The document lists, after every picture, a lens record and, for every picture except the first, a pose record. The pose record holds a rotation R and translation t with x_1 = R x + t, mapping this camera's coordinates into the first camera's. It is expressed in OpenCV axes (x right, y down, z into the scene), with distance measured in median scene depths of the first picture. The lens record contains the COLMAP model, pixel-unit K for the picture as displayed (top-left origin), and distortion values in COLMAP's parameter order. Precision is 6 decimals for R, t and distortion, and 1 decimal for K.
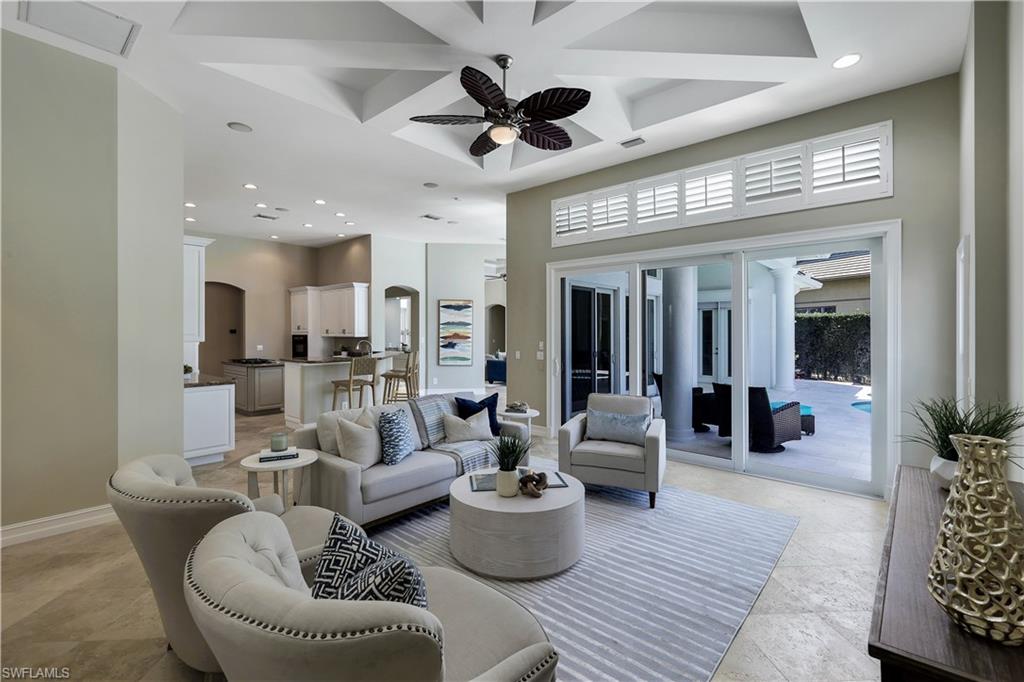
lens RADIAL K [[455.3, 0, 513.2], [0, 455.3, 337.5], [0, 0, 1]] dist [0.000451, 0.000013]
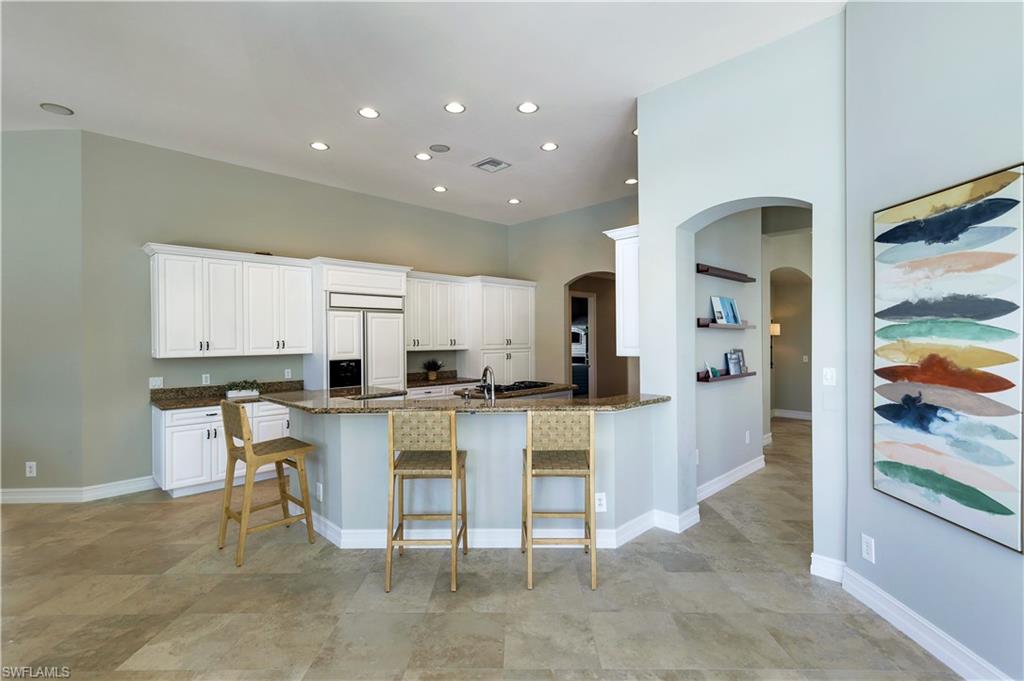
lens RADIAL K [[455.3, 0, 513.1], [0, 455.3, 339.5], [0, 0, 1]] dist [0.000451, 0.000013]
pose [[-0.024794, 0.004737, -0.999681, 0.080093], [-0.000554, 0.999989, 0.004752, -0.017498], [0.999692, 0.000671, -0.024791, 0.818672]]
